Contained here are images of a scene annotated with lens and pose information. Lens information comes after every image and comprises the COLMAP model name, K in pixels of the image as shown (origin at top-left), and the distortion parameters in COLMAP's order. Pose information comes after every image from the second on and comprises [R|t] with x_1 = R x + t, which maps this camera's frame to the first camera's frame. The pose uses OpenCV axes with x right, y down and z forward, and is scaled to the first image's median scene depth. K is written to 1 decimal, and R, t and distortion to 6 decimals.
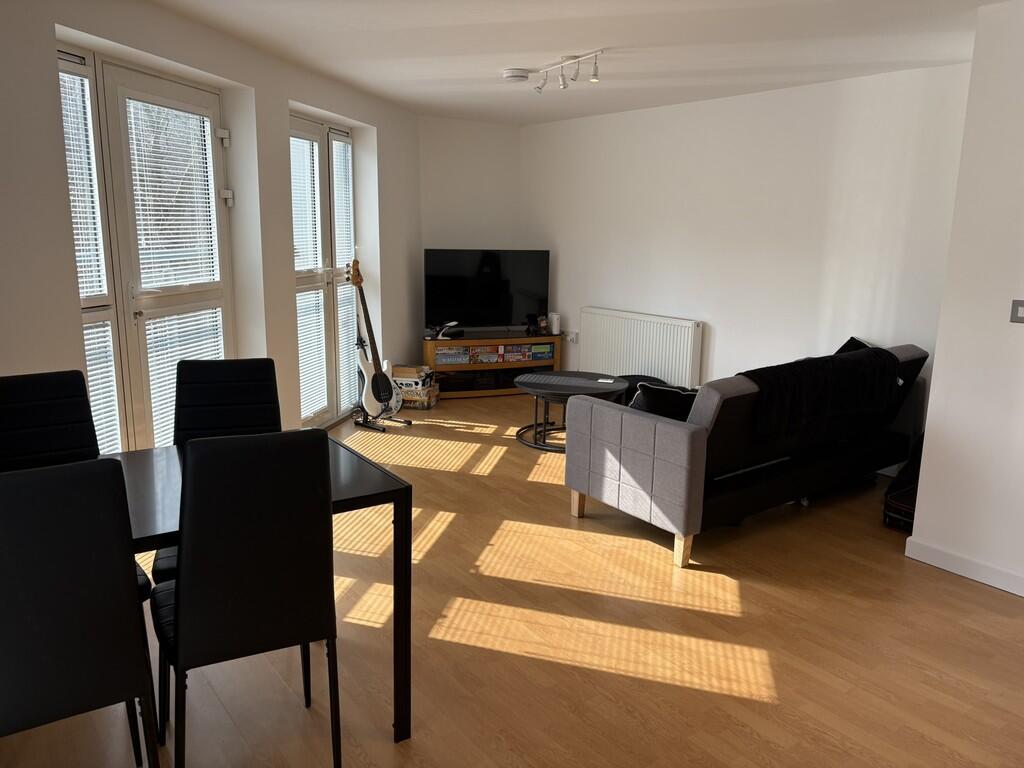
lens RADIAL K [[784.2, 0, 533.4], [0, 784.2, 382.8], [0, 0, 1]] dist [0.005486, -0.002553]
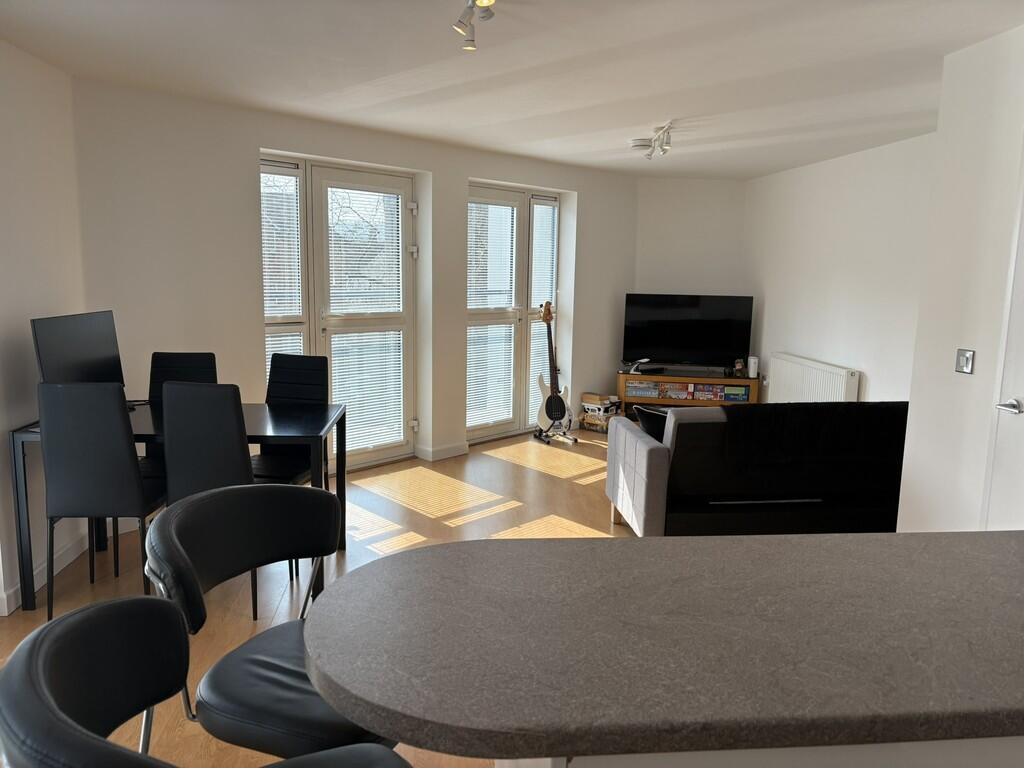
lens RADIAL K [[784.2, 0, 533.4], [0, 784.2, 382.8], [0, 0, 1]] dist [0.005486, -0.002553]
pose [[0.863805, 0.070447, -0.498876, 0.381298], [-0.102921, 0.993969, -0.037849, 0.017337], [0.493201, 0.084039, 0.865846, -0.049985]]
